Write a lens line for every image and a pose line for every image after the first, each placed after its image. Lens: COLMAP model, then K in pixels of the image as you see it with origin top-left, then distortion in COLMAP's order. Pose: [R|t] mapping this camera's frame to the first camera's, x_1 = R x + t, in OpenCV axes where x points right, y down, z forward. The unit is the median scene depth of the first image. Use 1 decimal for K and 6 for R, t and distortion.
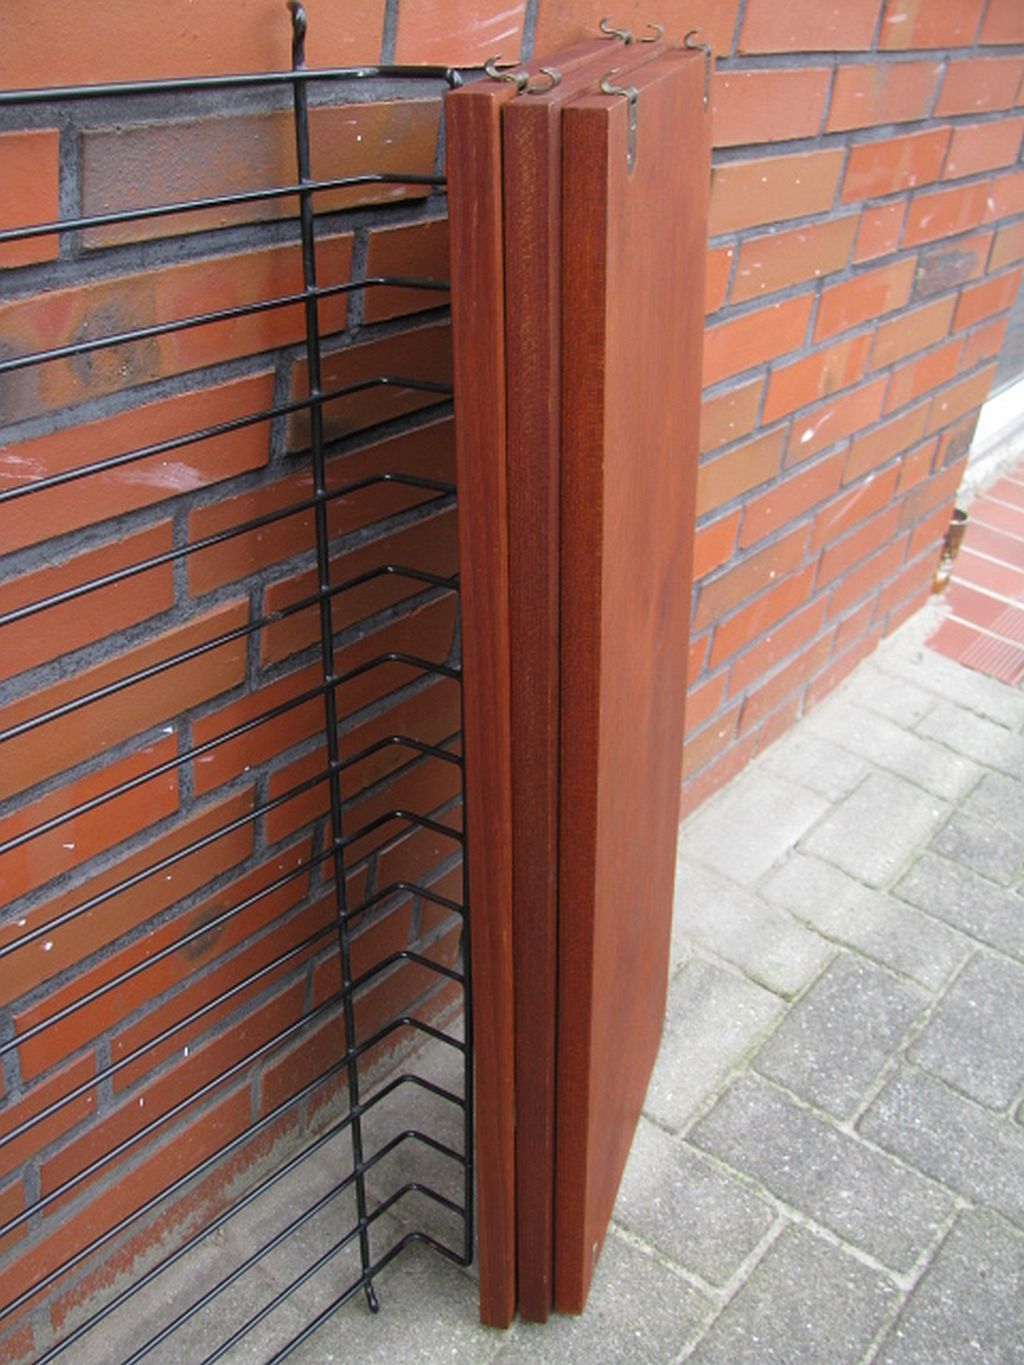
lens RADIAL K [[1443.6, 0, 511.4], [0, 1443.6, 672.5], [0, 0, 1]] dist [-0.143036, 0.000000]
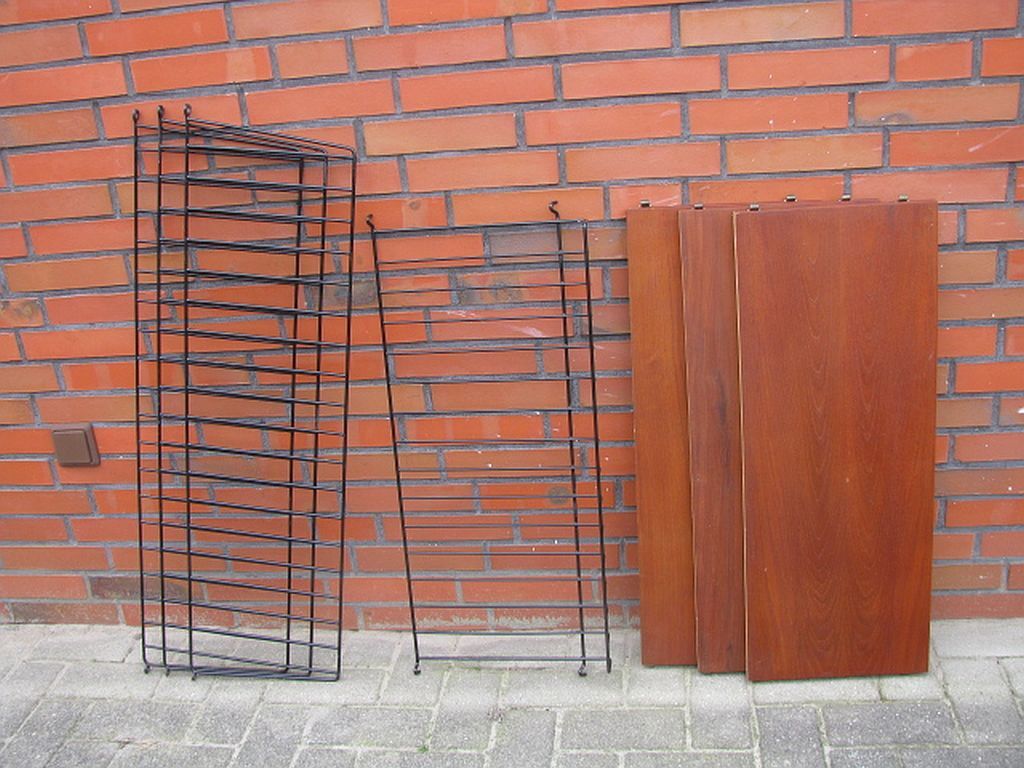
lens RADIAL K [[1083.0, 0, 507.3], [0, 1083.0, 337.7], [0, 0, 1]] dist [-0.143036, 0.000000]
pose [[0.472736, 0.146118, -0.869005, 1.662008], [-0.315431, 0.948872, -0.012046, -0.061853], [0.822815, 0.279806, 0.494656, -0.267420]]
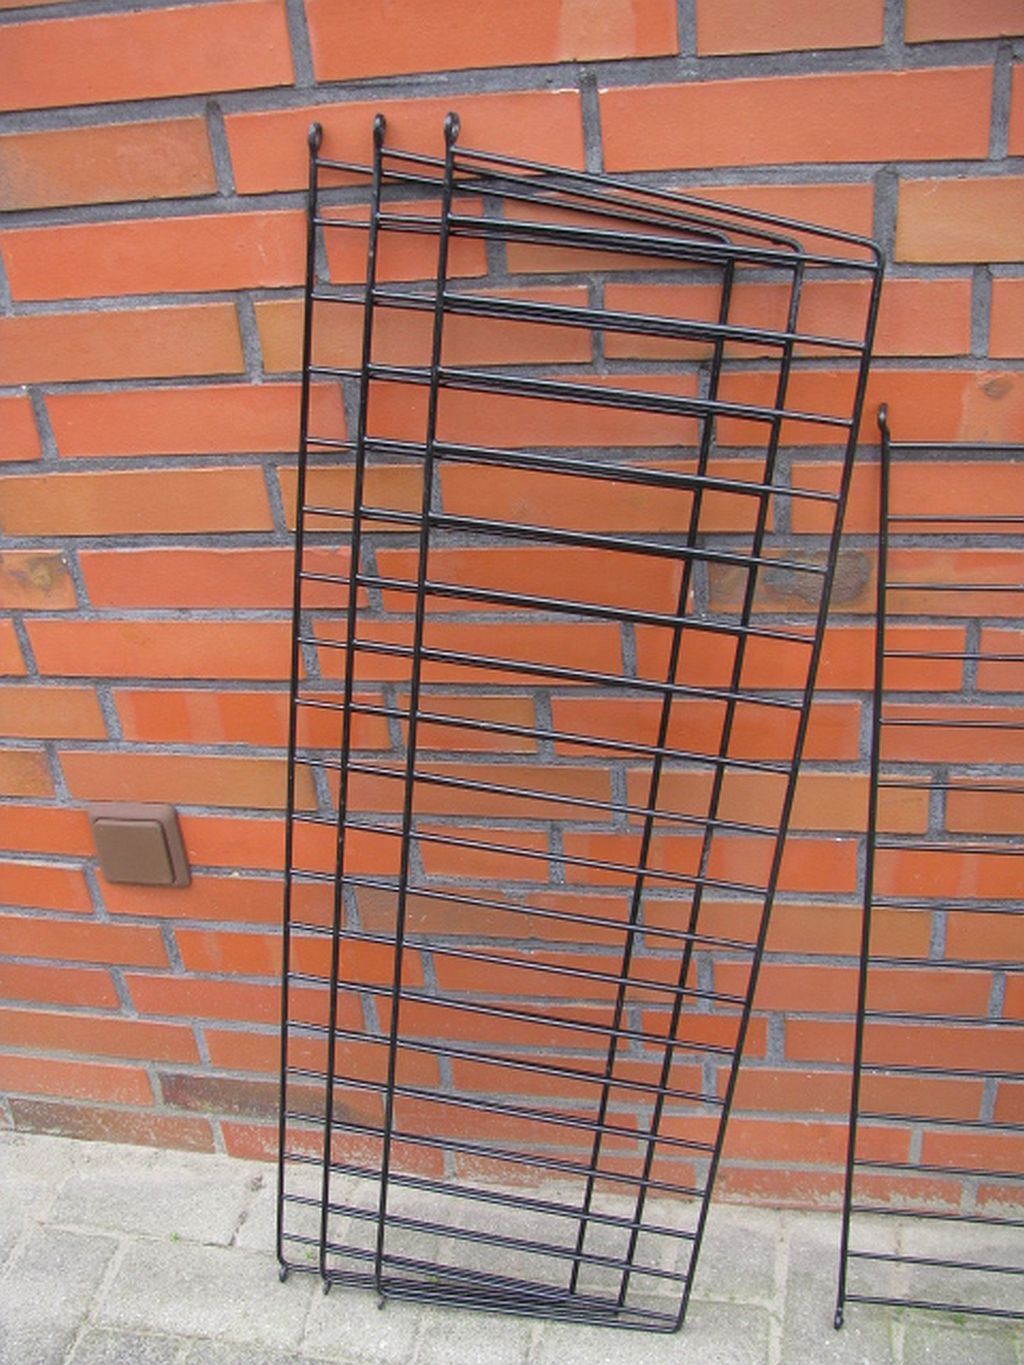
lens RADIAL K [[1443.6, 0, 497.5], [0, 1443.6, 687.8], [0, 0, 1]] dist [-0.143036, 0.000000]
pose [[0.403325, 0.304573, -0.862881, 0.609925], [-0.343162, 0.924505, 0.165924, -0.101989], [0.848274, 0.229187, 0.477394, -0.274882]]
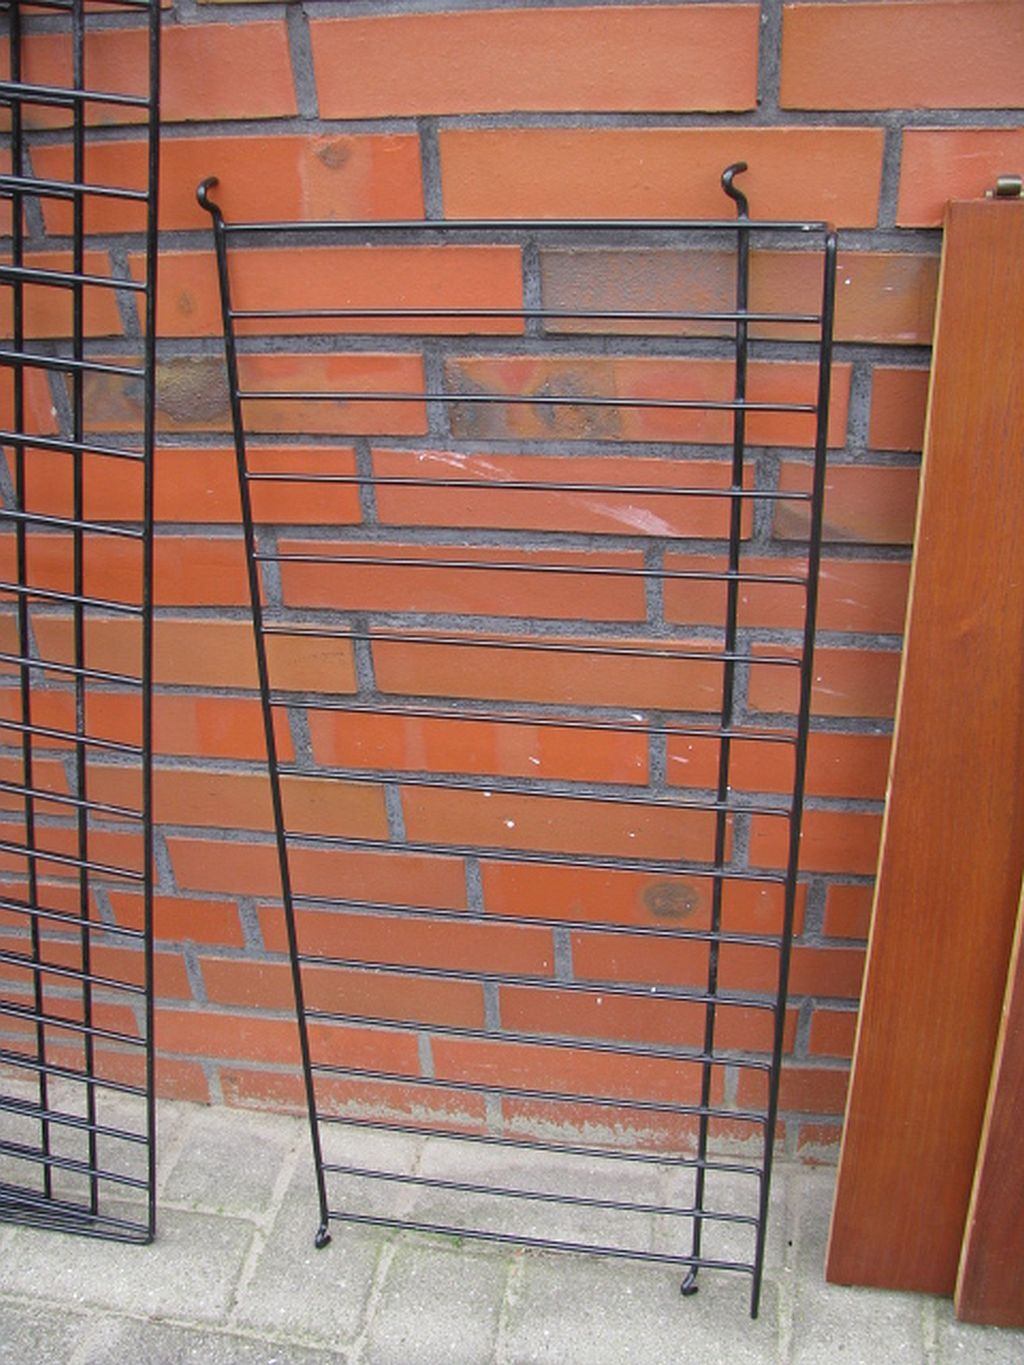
lens RADIAL K [[1443.6, 0, 483.0], [0, 1443.6, 679.1], [0, 0, 1]] dist [-0.143036, 0.000000]
pose [[0.420667, 0.353977, -0.835308, 0.692960], [-0.364808, 0.909019, 0.201493, -0.180793], [0.830635, 0.219966, 0.511528, 0.218613]]
